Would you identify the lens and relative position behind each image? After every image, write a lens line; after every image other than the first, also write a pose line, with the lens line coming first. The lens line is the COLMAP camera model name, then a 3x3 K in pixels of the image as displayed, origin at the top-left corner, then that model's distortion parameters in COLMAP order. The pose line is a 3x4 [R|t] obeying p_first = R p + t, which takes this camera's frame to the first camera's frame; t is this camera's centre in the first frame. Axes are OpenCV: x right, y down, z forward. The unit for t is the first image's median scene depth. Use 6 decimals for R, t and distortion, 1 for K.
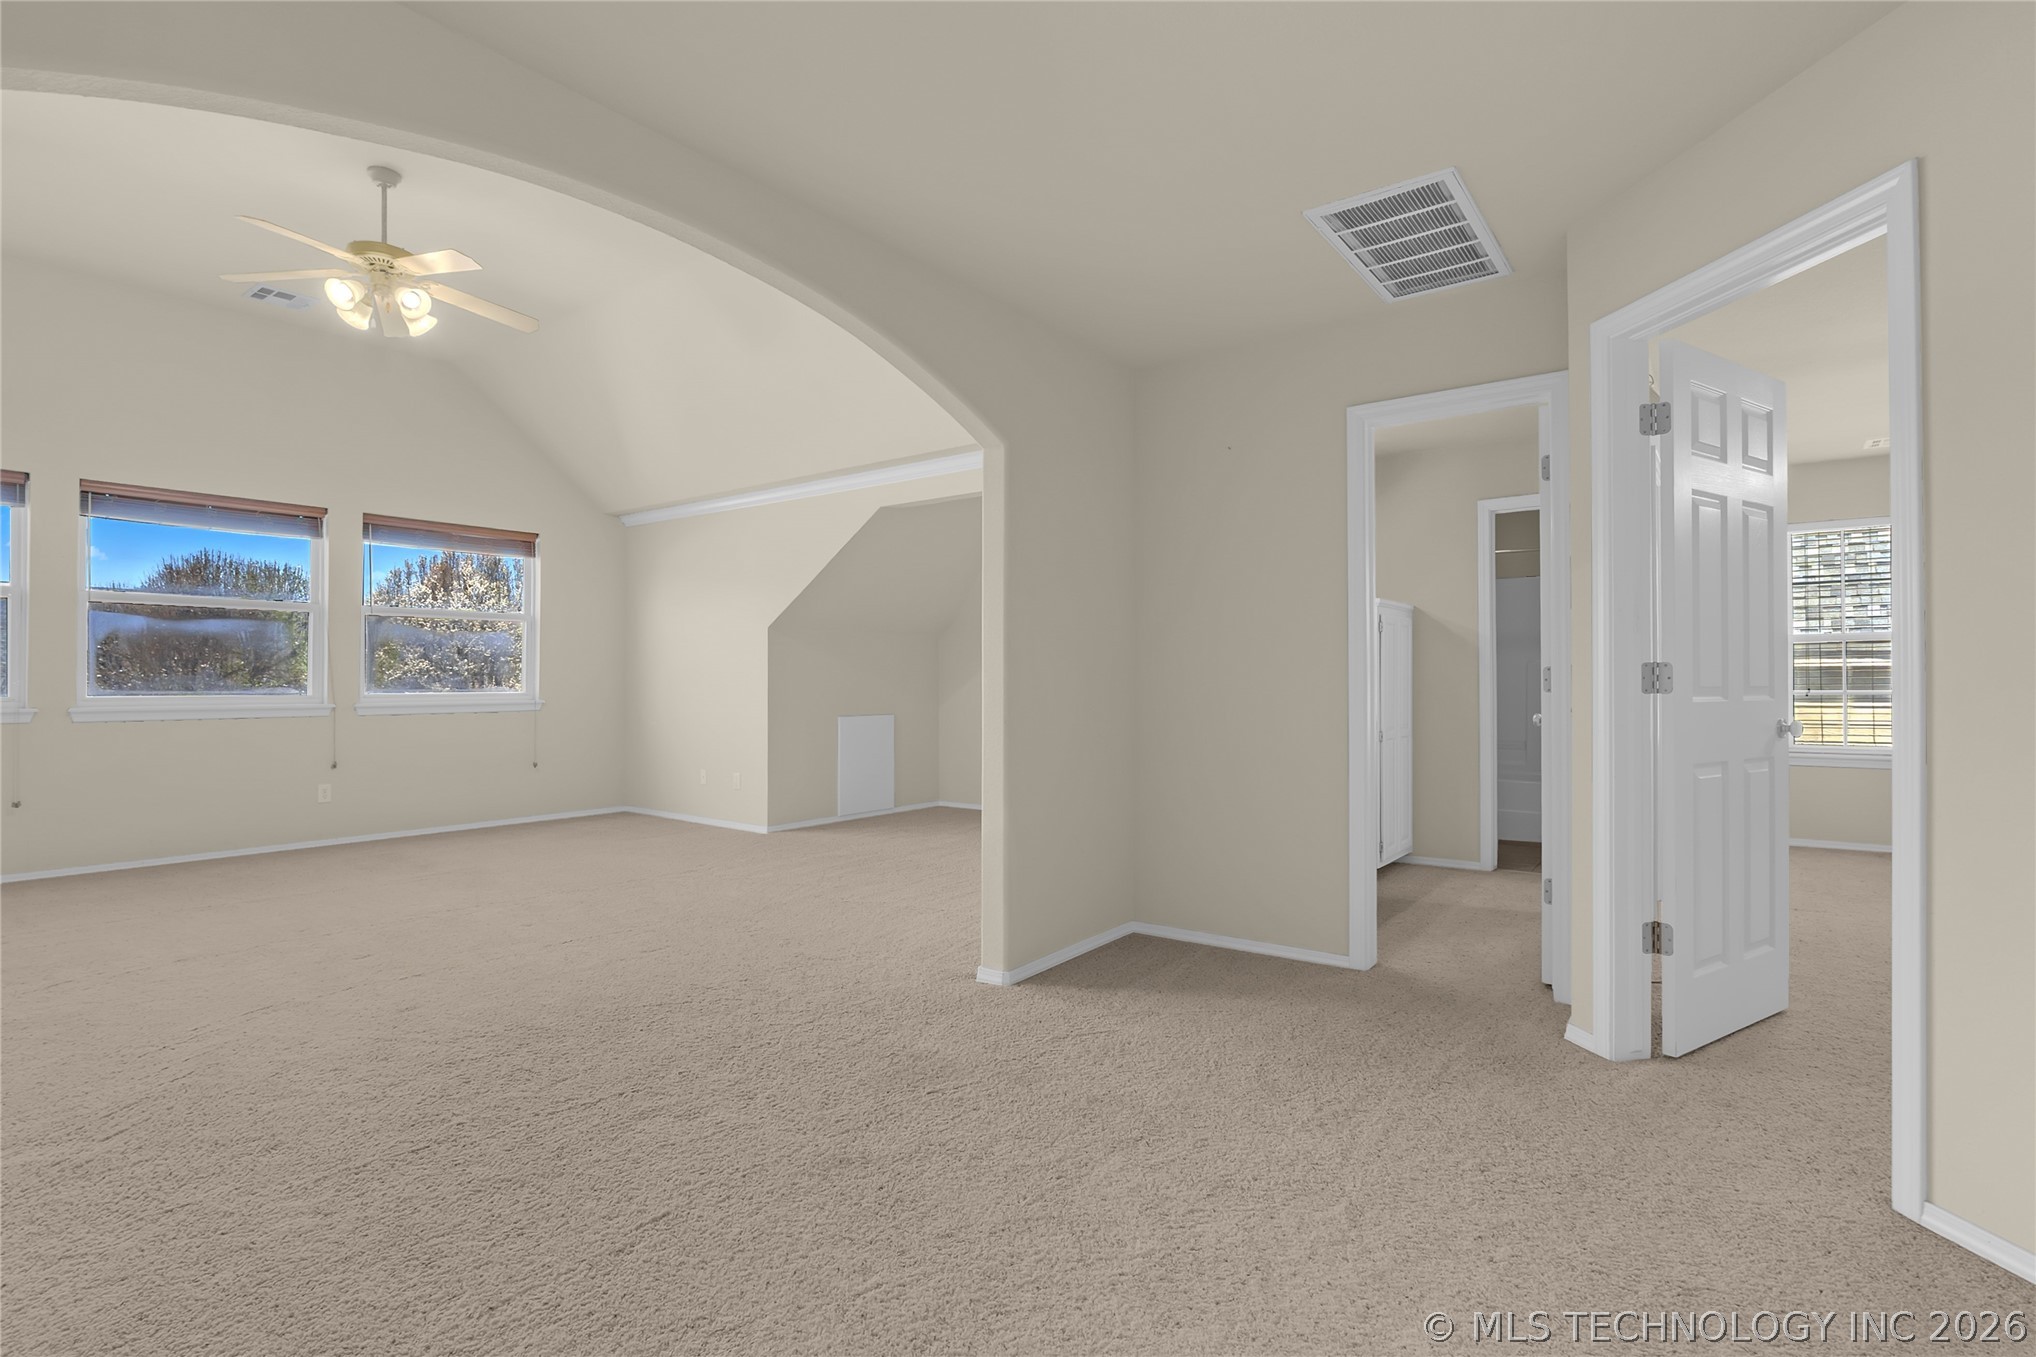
lens RADIAL K [[956.3, 0, 1016.3], [0, 956.3, 673.0], [0, 0, 1]] dist [-0.001926, -0.000023]
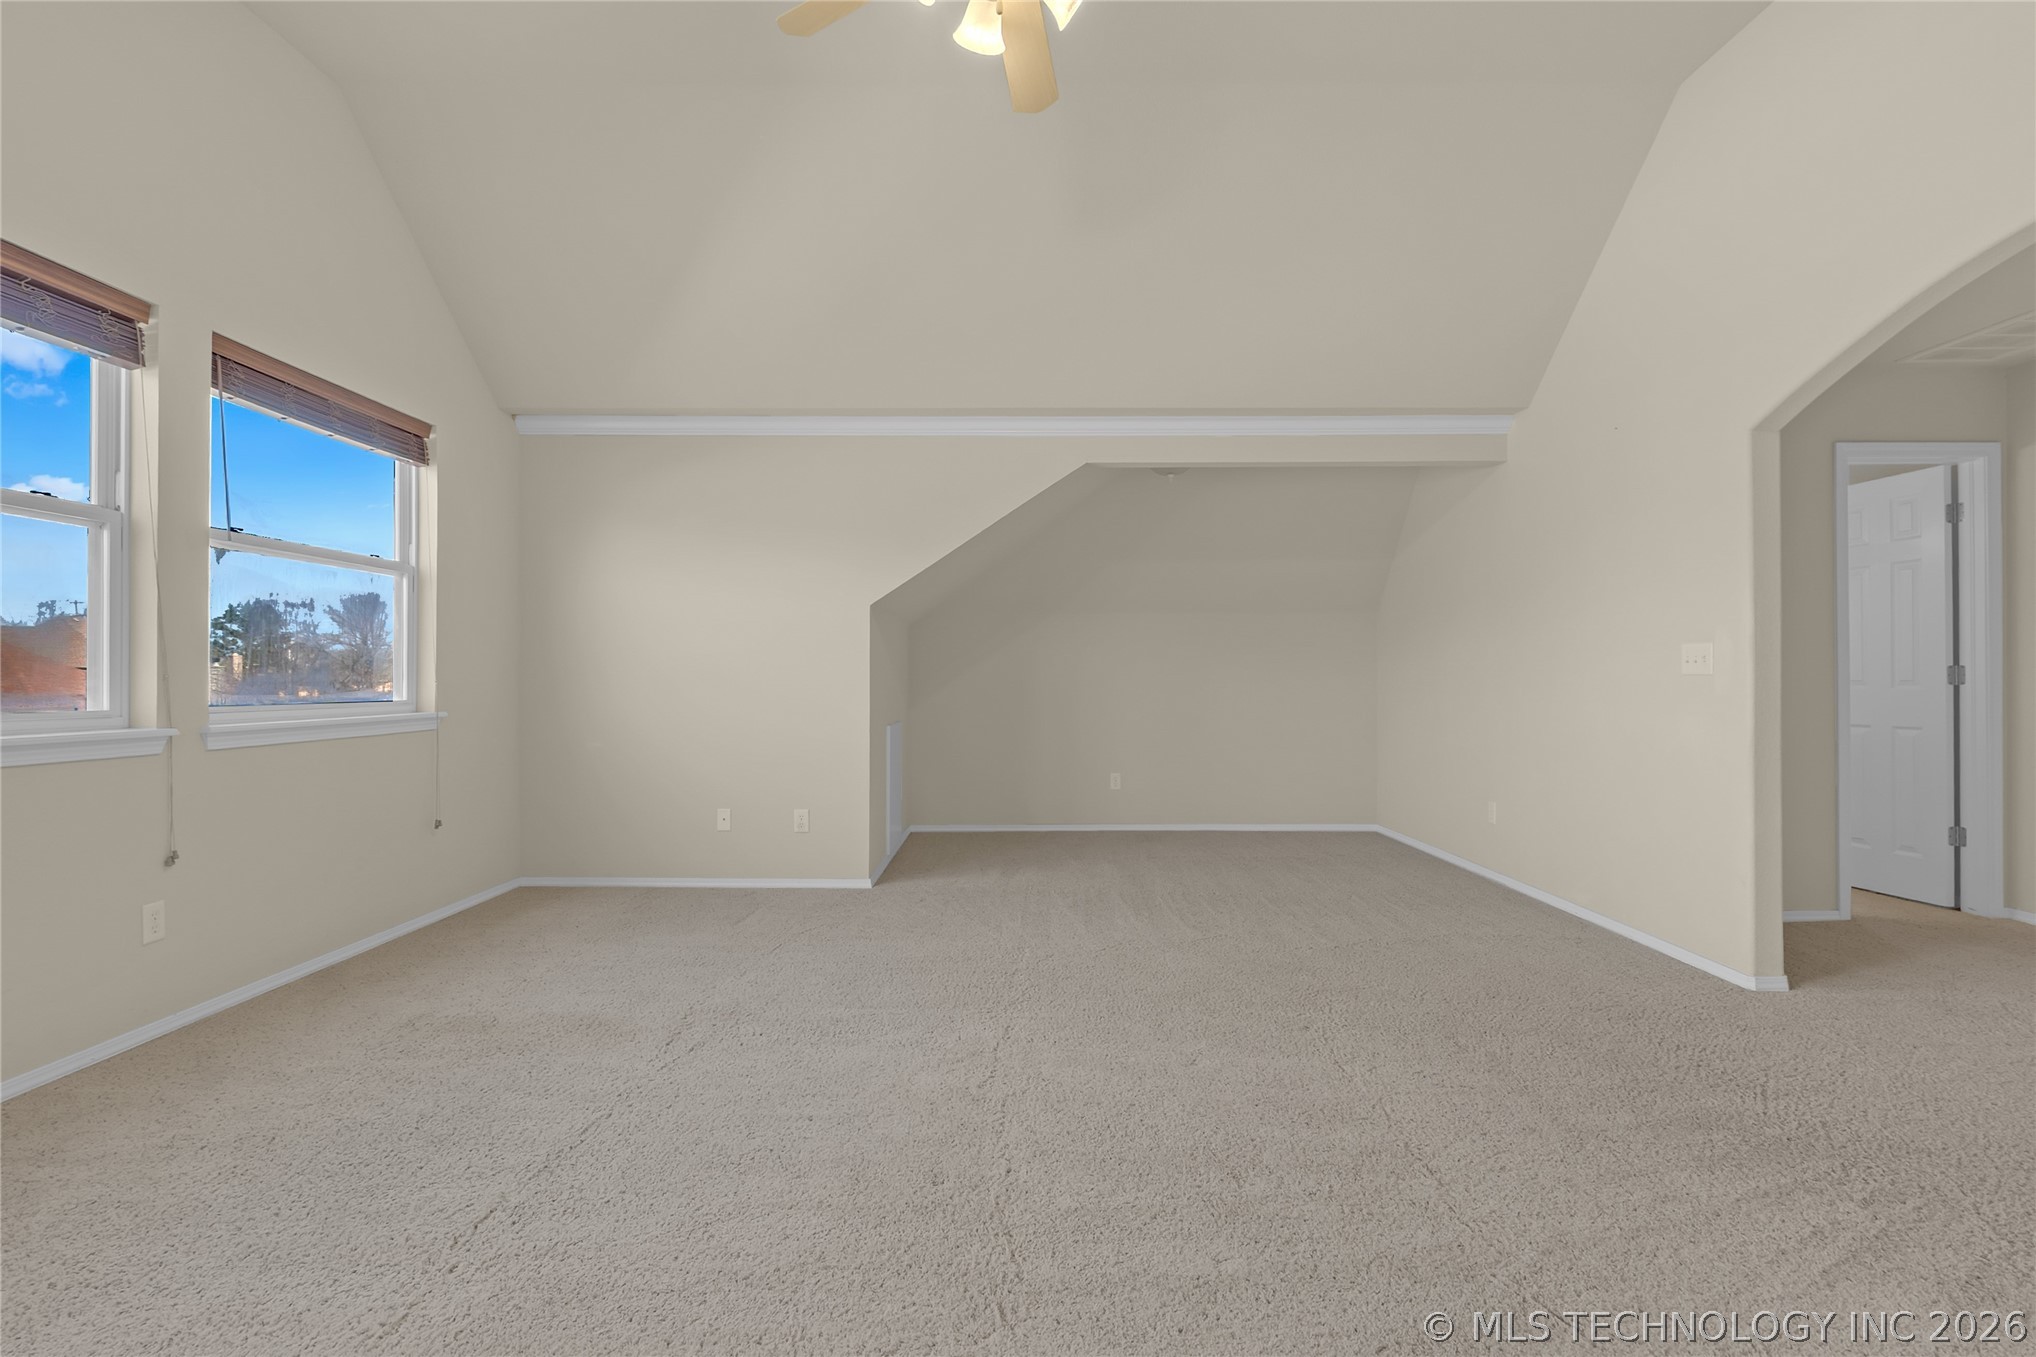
lens RADIAL K [[956.3, 0, 1016.3], [0, 956.3, 673.0], [0, 0, 1]] dist [-0.001926, -0.000023]
pose [[0.805348, 0.003638, 0.592791, -0.607428], [-0.004935, 0.999988, 0.000567, 0.002586], [-0.592781, -0.003382, 0.805356, 0.348778]]
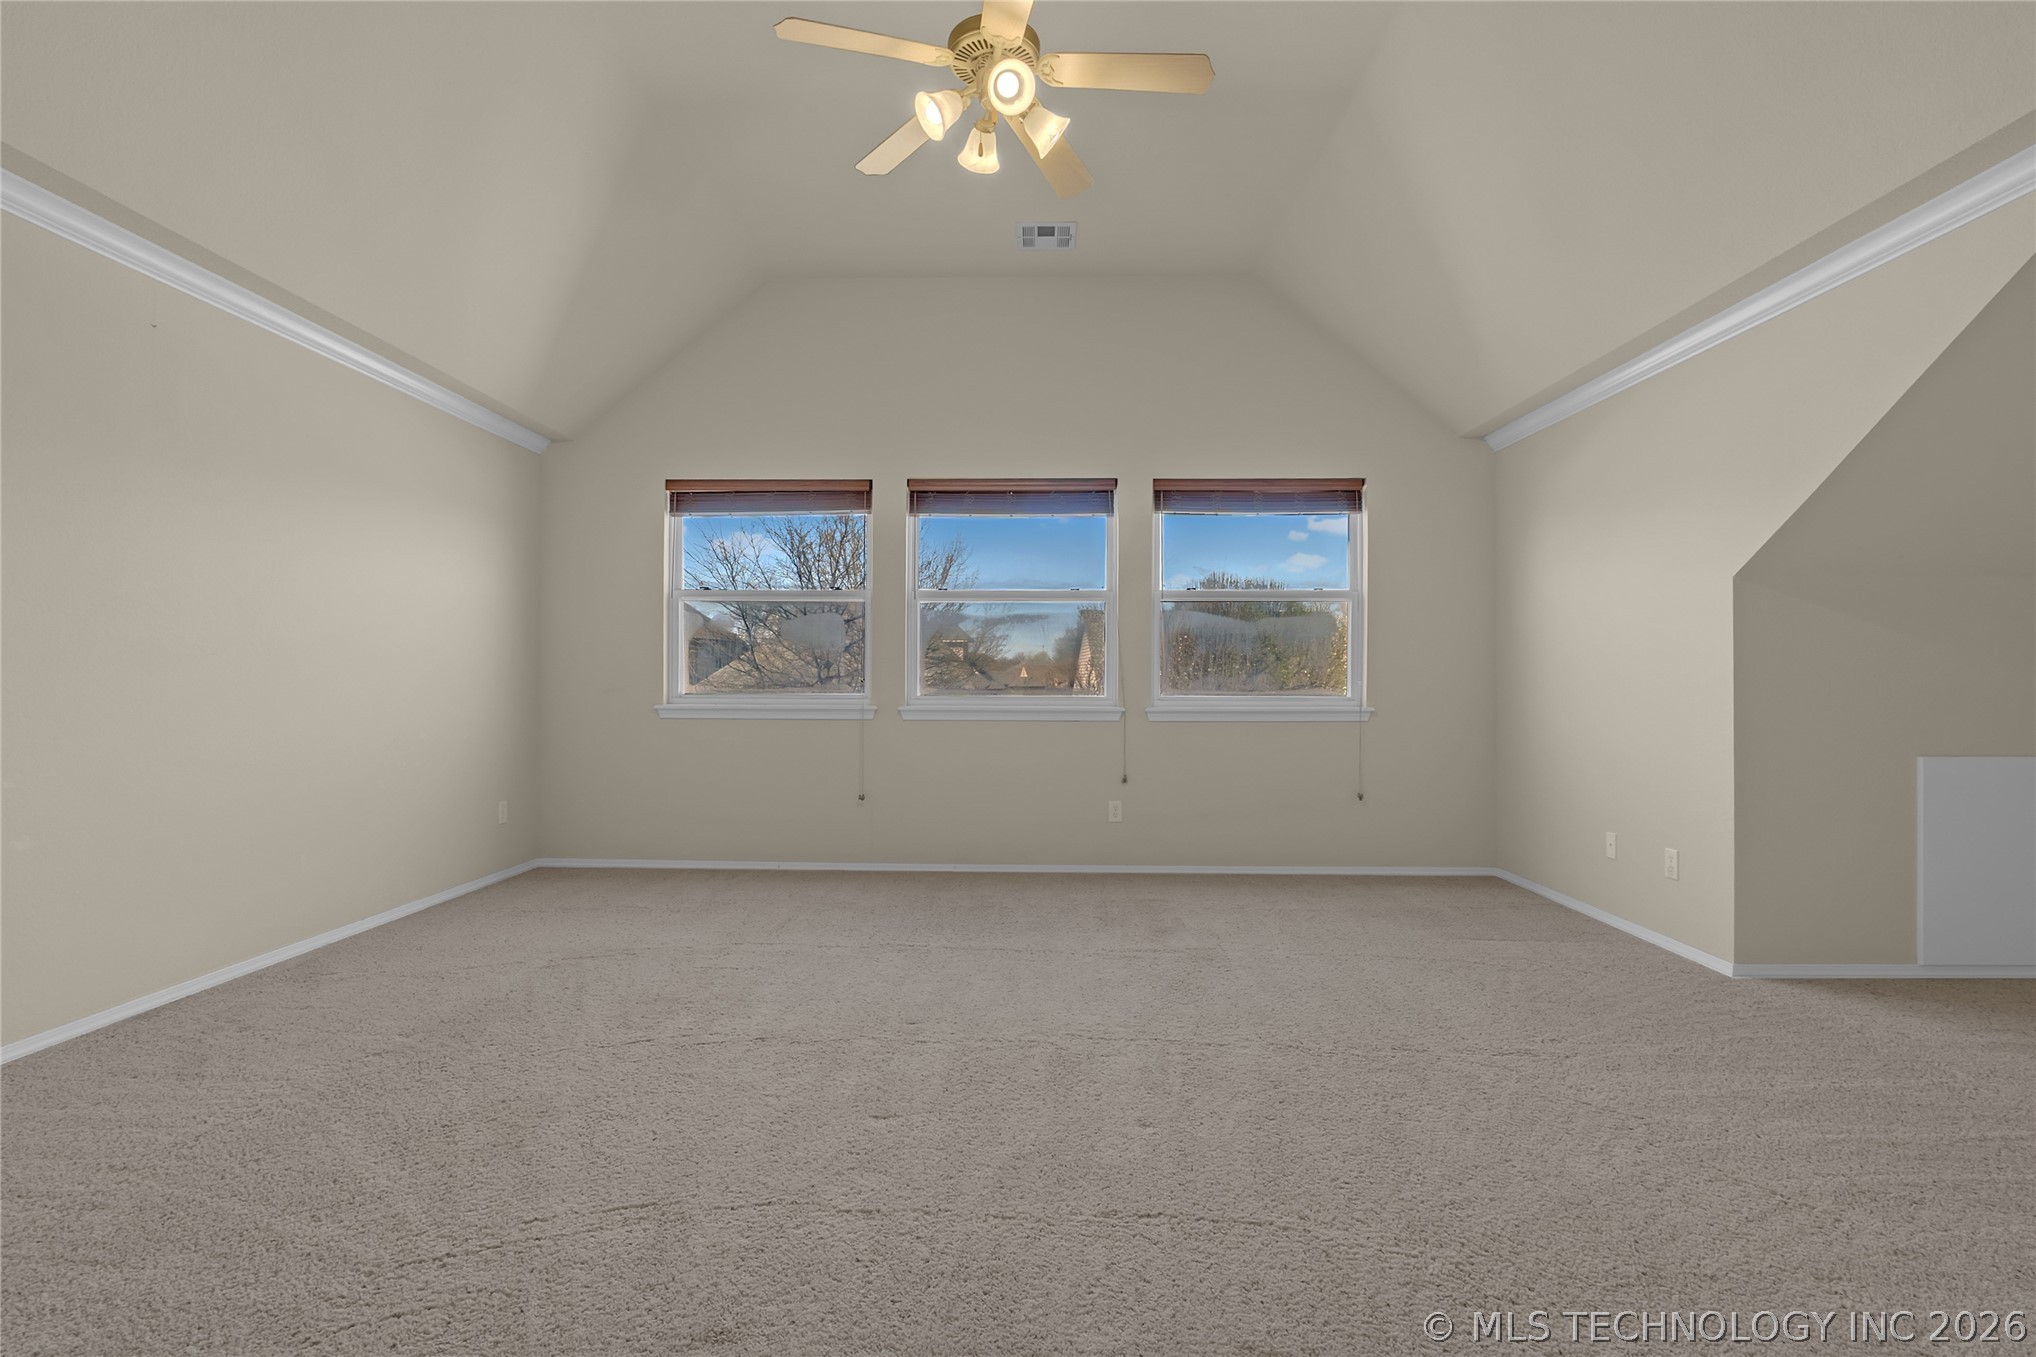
lens RADIAL K [[971.0, 0, 1018.0], [0, 971.0, 678.5], [0, 0, 1]] dist [-0.000574, 0.000373]
pose [[0.587519, -0.001650, -0.809208, -0.063207], [0.003387, 0.999994, 0.000420, 0.005610], [0.809203, -0.002987, 0.587522, 0.382859]]
